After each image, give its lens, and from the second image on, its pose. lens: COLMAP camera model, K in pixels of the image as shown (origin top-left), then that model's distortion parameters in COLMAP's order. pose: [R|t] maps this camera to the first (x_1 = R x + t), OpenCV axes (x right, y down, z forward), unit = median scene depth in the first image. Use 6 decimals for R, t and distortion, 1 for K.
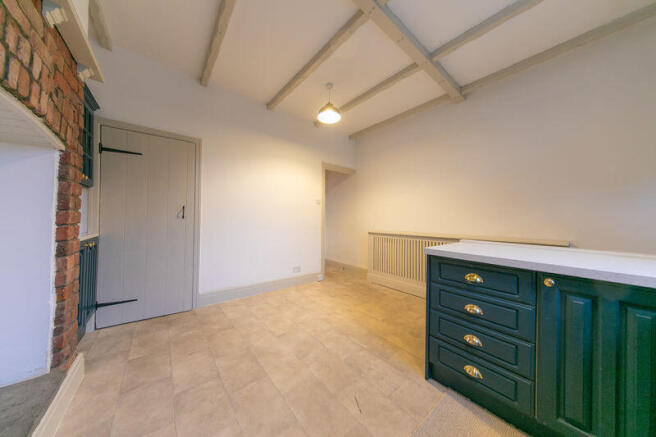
lens RADIAL K [[204.0, 0, 328.0], [0, 204.0, 218.5], [0, 0, 1]] dist [-0.000013, -0.000064]
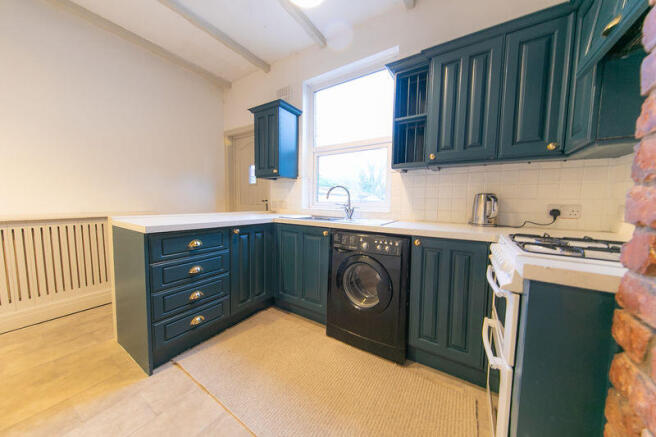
lens RADIAL K [[204.0, 0, 328.0], [0, 204.0, 218.5], [0, 0, 1]] dist [-0.000013, -0.000064]
pose [[-0.301370, -0.090165, 0.949235, -0.603911], [-0.013870, 0.995828, 0.090187, 0.033487], [-0.953406, 0.014013, -0.301363, 0.613345]]
